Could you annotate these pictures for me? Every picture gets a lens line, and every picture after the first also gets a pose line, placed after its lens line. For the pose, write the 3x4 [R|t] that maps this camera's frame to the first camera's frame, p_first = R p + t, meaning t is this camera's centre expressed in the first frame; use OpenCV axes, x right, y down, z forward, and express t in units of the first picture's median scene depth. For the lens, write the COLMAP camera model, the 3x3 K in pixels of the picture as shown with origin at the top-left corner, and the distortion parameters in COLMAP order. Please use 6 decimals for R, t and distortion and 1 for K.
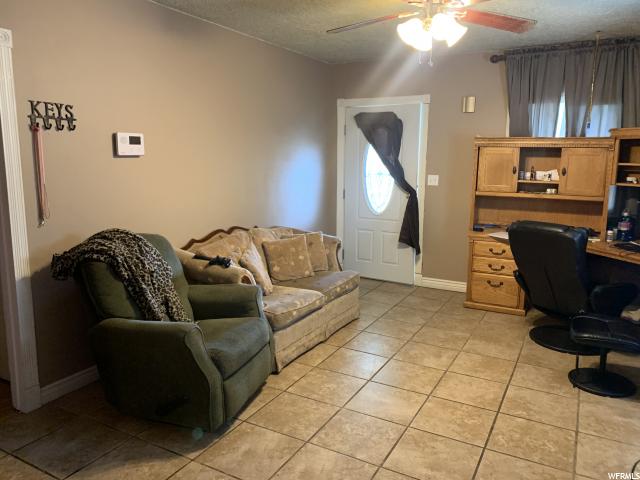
lens RADIAL K [[491.4, 0, 320.0], [0, 491.4, 240.0], [0, 0, 1]] dist [0.087176, -0.144548]
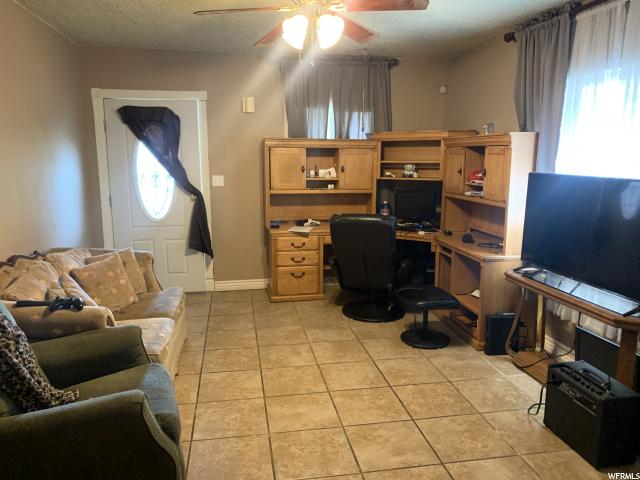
lens RADIAL K [[491.4, 0, 320.0], [0, 491.4, 240.0], [0, 0, 1]] dist [0.087176, -0.144548]
pose [[0.777964, -0.117431, 0.617237, -0.264557], [0.113966, 0.992457, 0.045176, -0.030659], [-0.617886, 0.035198, 0.785479, 0.136276]]
